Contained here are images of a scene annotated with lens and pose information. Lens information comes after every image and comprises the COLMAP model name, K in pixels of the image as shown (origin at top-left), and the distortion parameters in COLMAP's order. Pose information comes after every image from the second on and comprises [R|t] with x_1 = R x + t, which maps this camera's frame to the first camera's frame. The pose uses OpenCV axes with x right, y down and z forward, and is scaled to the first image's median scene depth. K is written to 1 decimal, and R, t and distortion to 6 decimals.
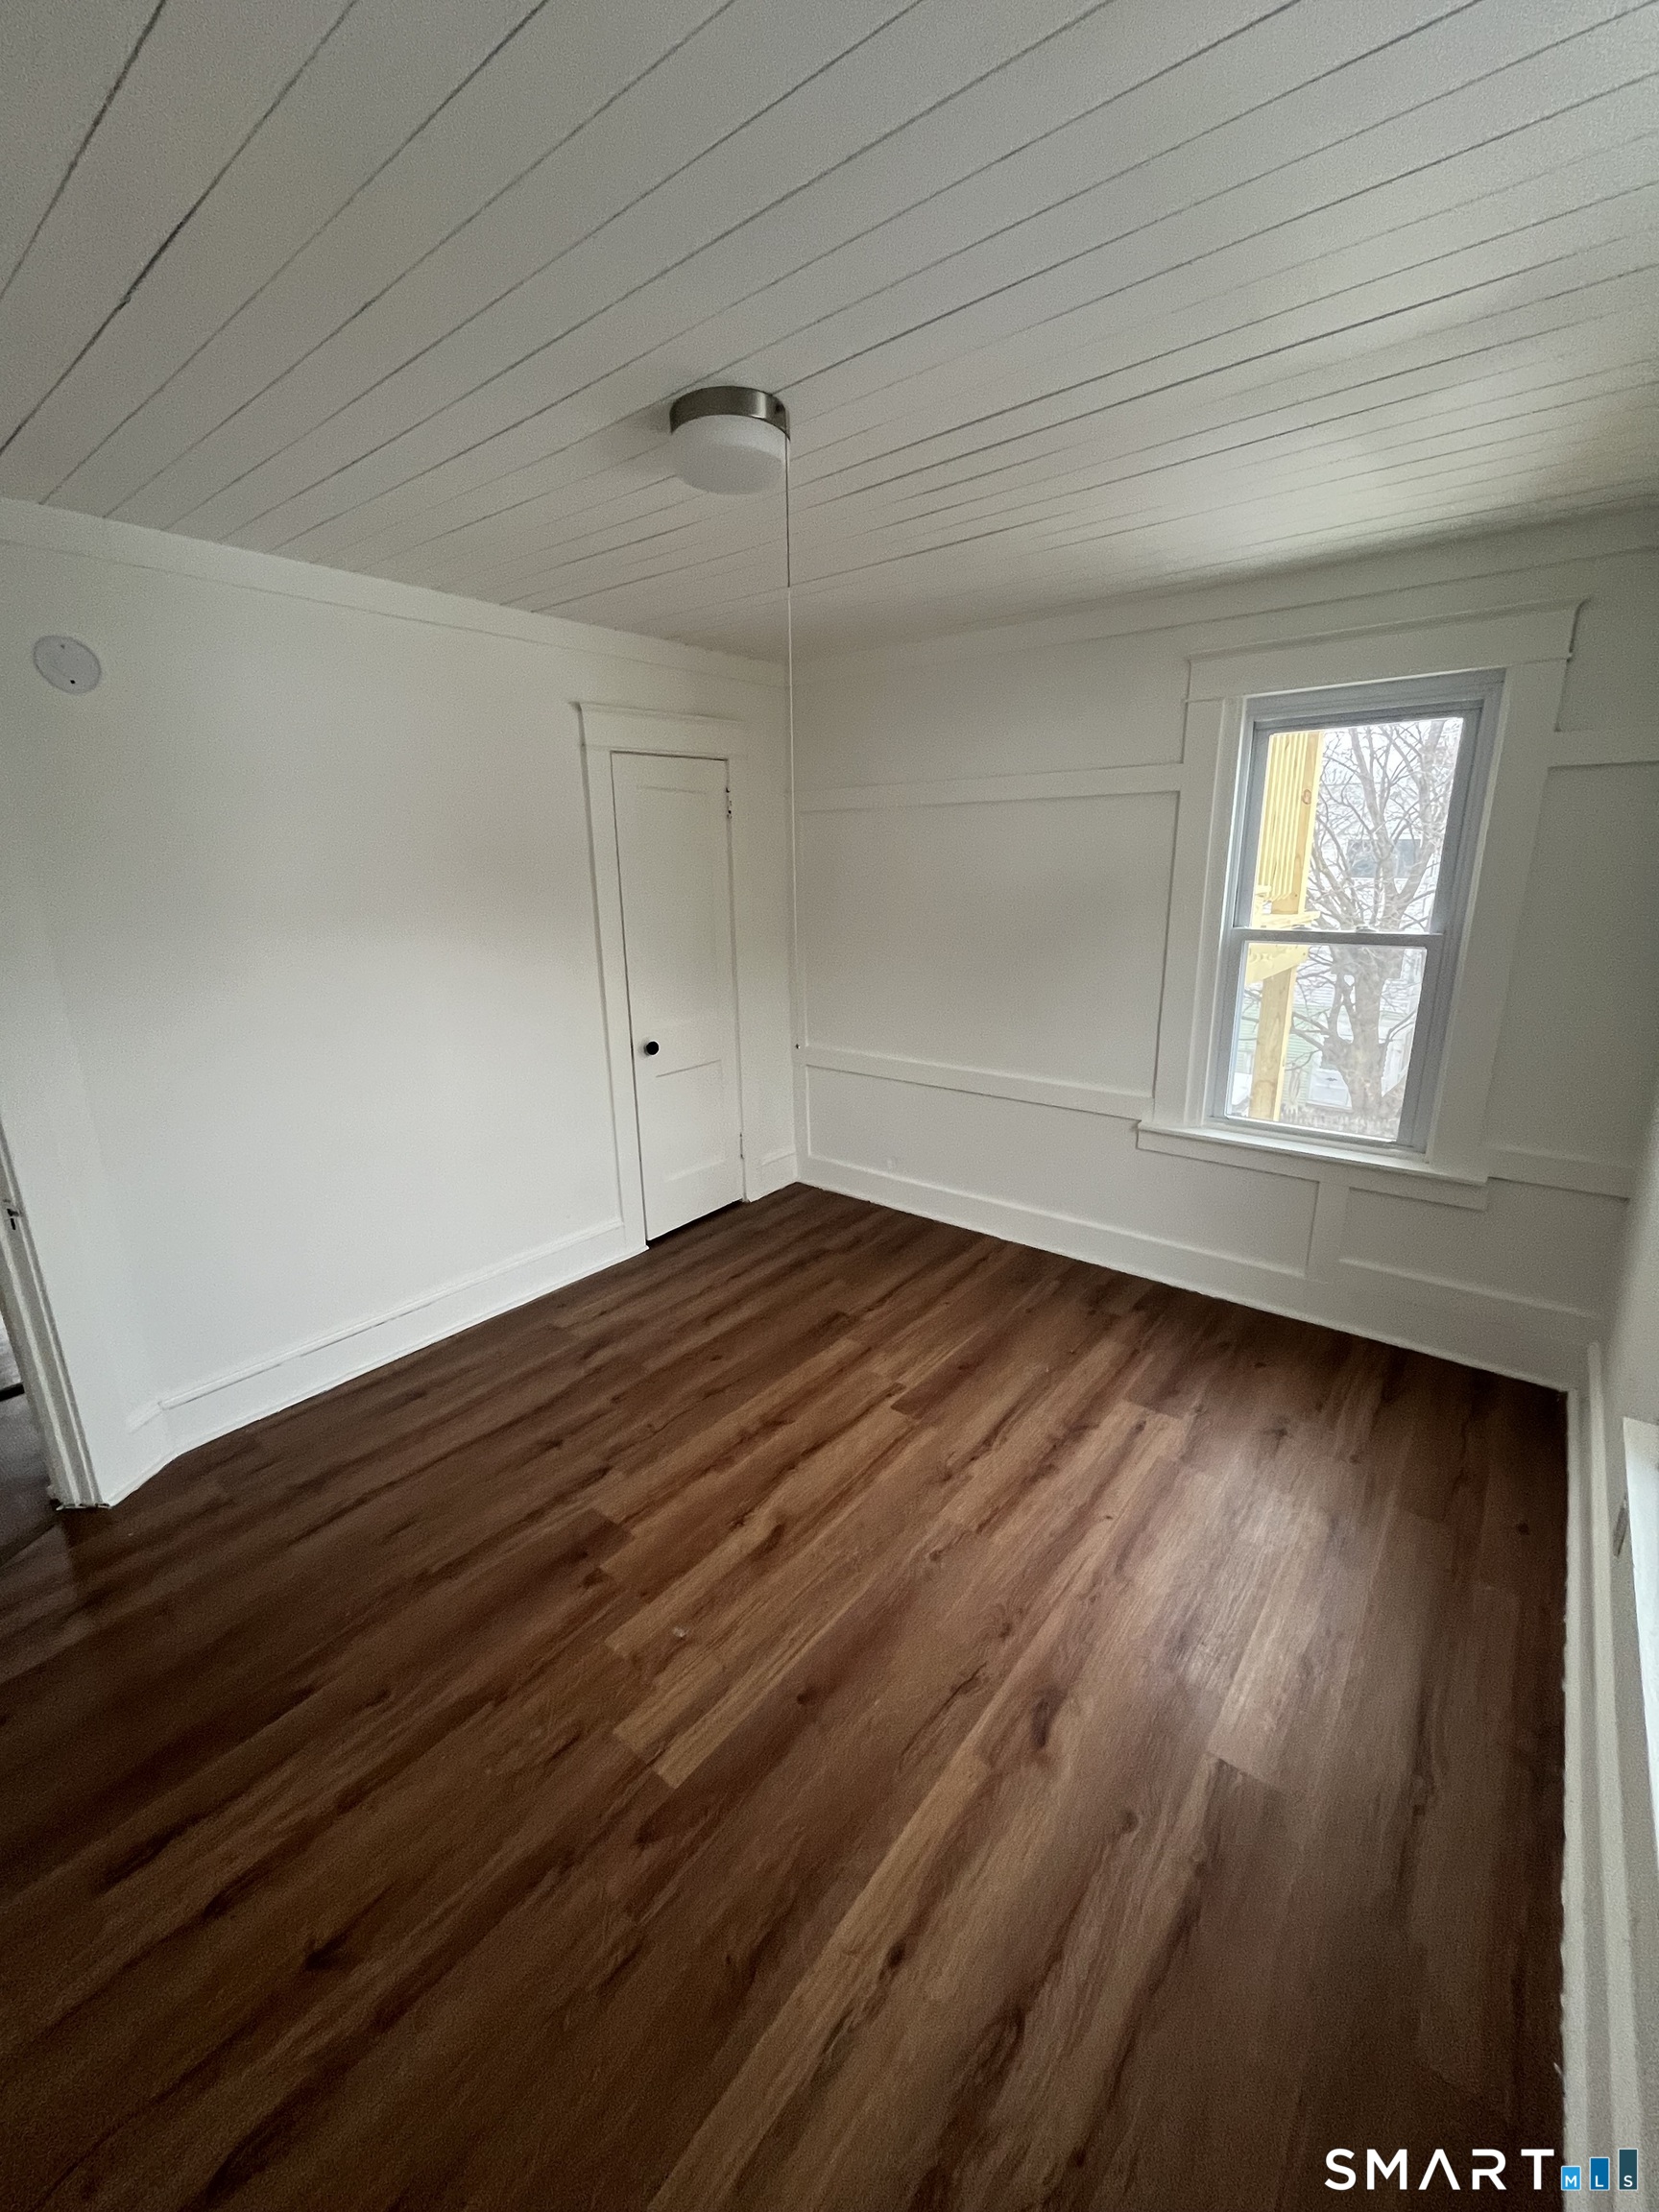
lens RADIAL K [[884.7, 0, 832.6], [0, 884.7, 1107.2], [0, 0, 1]] dist [-0.001396, -0.000618]
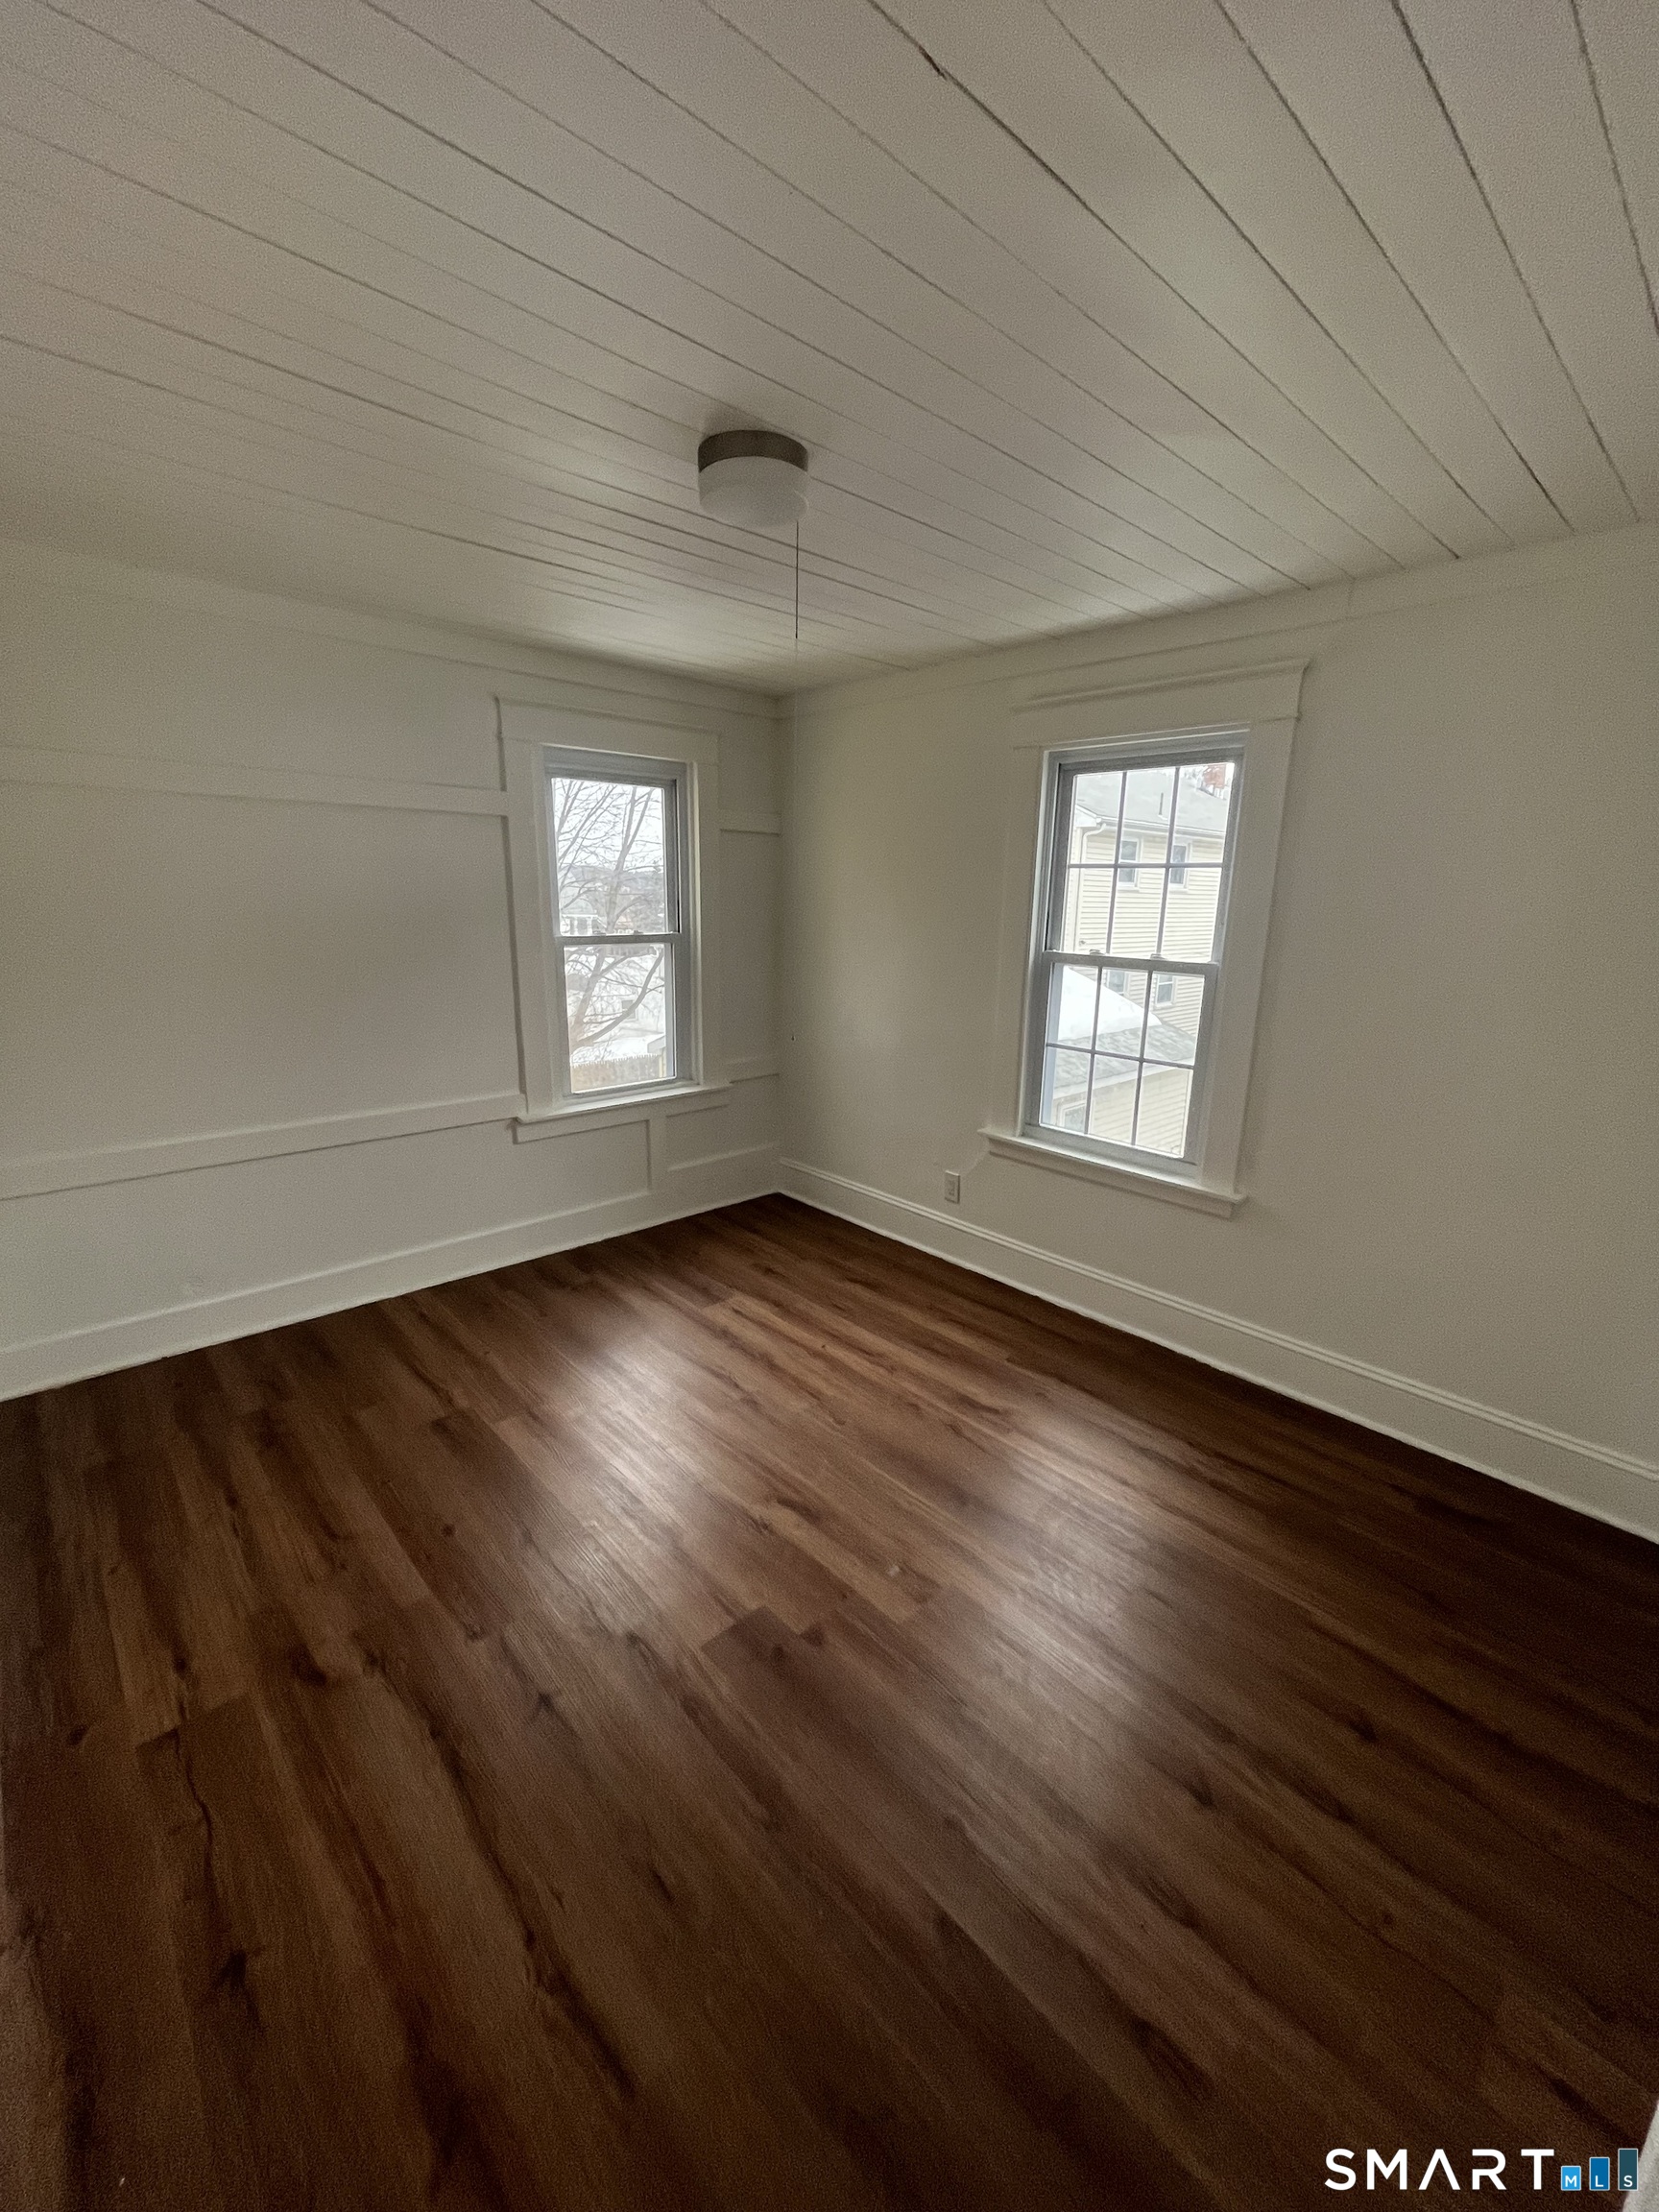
lens RADIAL K [[884.7, 0, 834.1], [0, 884.7, 1100.3], [0, 0, 1]] dist [-0.001396, -0.000618]
pose [[0.151831, -0.211077, 0.965605, -0.686490], [0.243198, 0.954876, 0.170492, -0.102035], [-0.958020, 0.208947, 0.196314, 0.450687]]
